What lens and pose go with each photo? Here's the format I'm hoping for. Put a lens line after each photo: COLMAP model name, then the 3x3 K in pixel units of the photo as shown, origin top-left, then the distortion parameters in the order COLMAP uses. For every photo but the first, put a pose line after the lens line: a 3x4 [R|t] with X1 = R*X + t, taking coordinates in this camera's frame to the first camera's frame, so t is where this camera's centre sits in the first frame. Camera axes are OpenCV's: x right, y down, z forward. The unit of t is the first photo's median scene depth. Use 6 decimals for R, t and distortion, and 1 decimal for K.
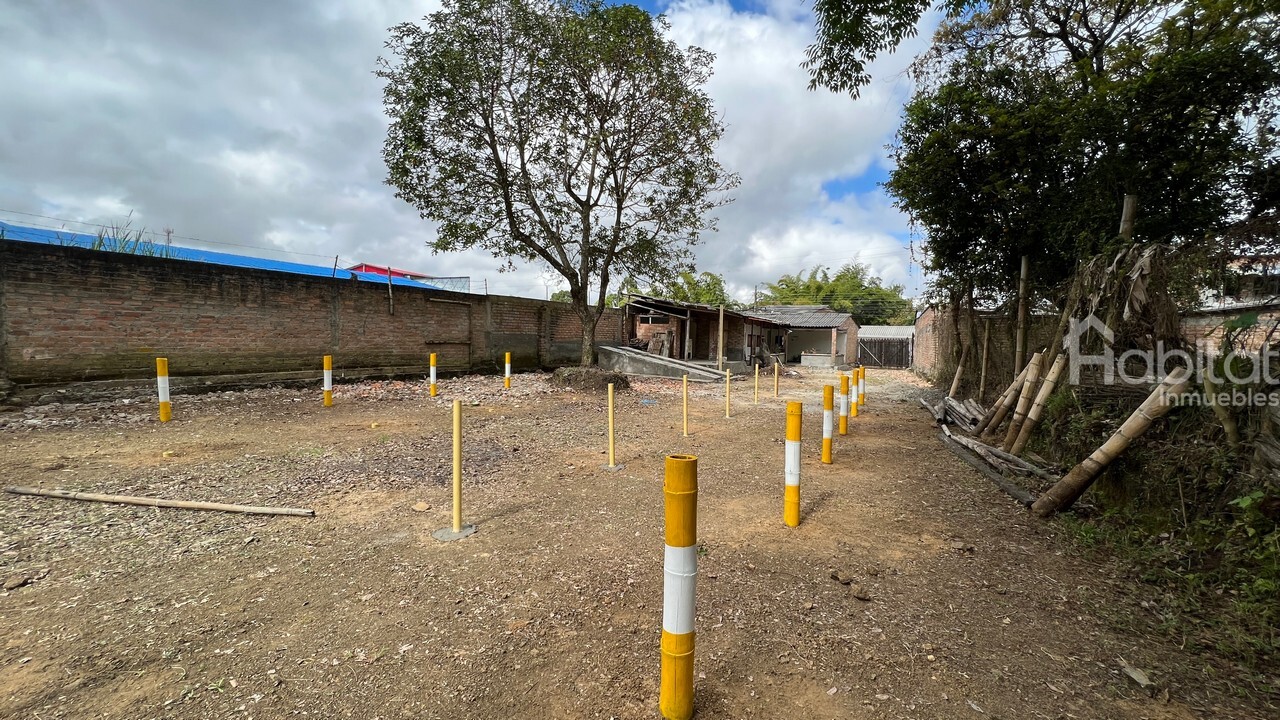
lens RADIAL K [[510.1, 0, 640.0], [0, 510.1, 360.0], [0, 0, 1]] dist [0.000100, 0.000542]
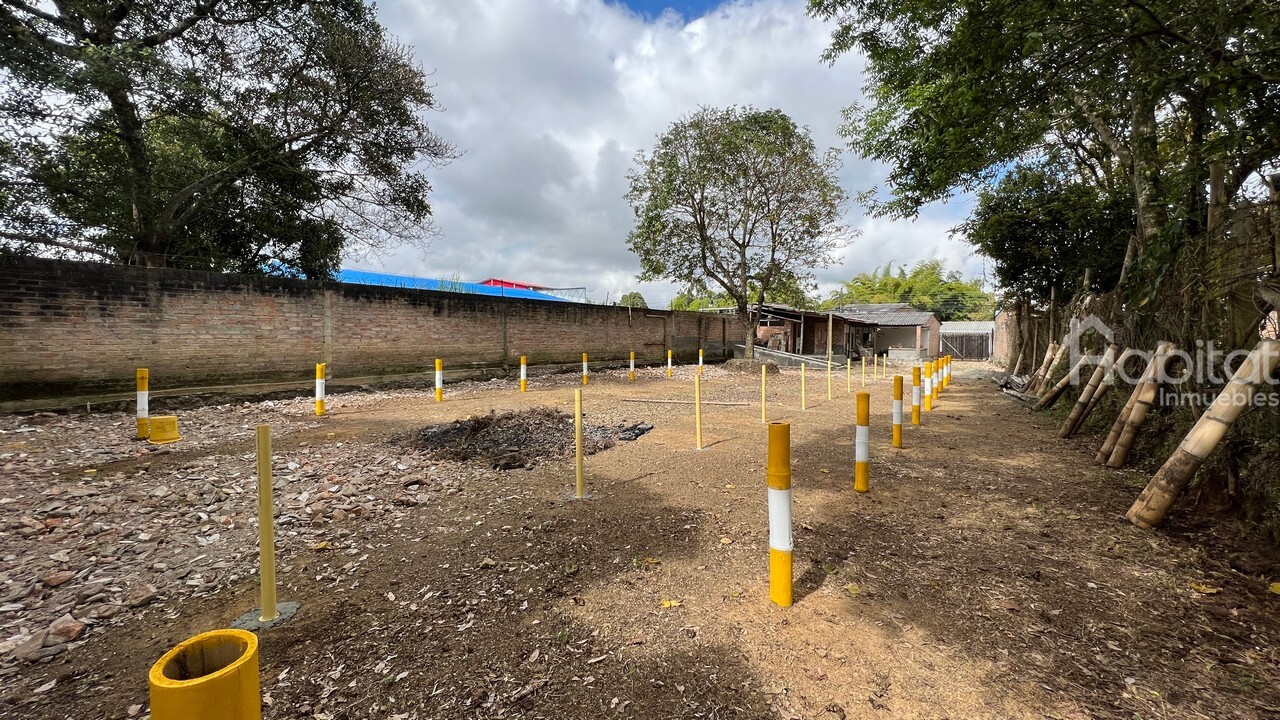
lens RADIAL K [[510.1, 0, 640.0], [0, 510.1, 360.0], [0, 0, 1]] dist [0.000100, 0.000542]
pose [[0.992588, -0.012874, -0.120843, -0.370457], [0.013131, 0.999913, 0.001329, 0.018185], [0.120815, -0.002906, 0.992671, -0.775632]]
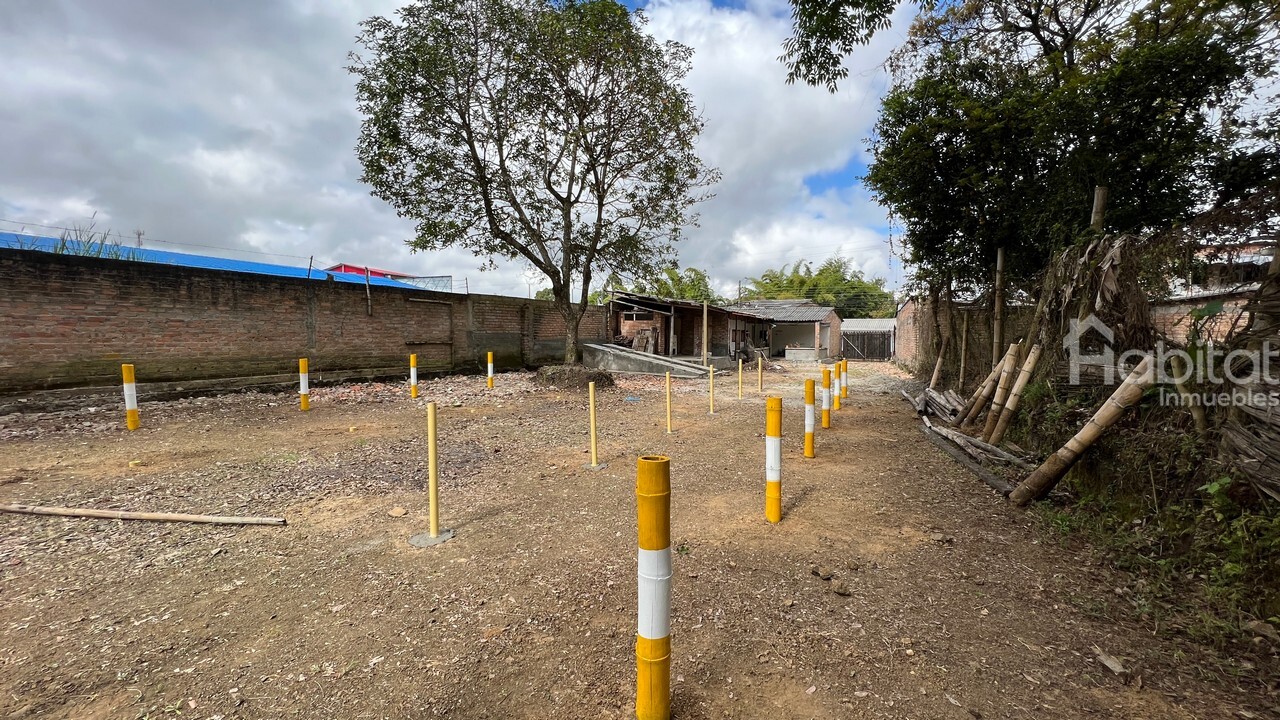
lens RADIAL K [[510.1, 0, 640.0], [0, 510.1, 360.0], [0, 0, 1]] dist [0.000100, 0.000542]
pose [[0.999471, -0.018034, 0.027050, 0.006204], [0.017858, 0.999818, 0.006759, -0.000959], [-0.027167, -0.006272, 0.999611, 0.004830]]
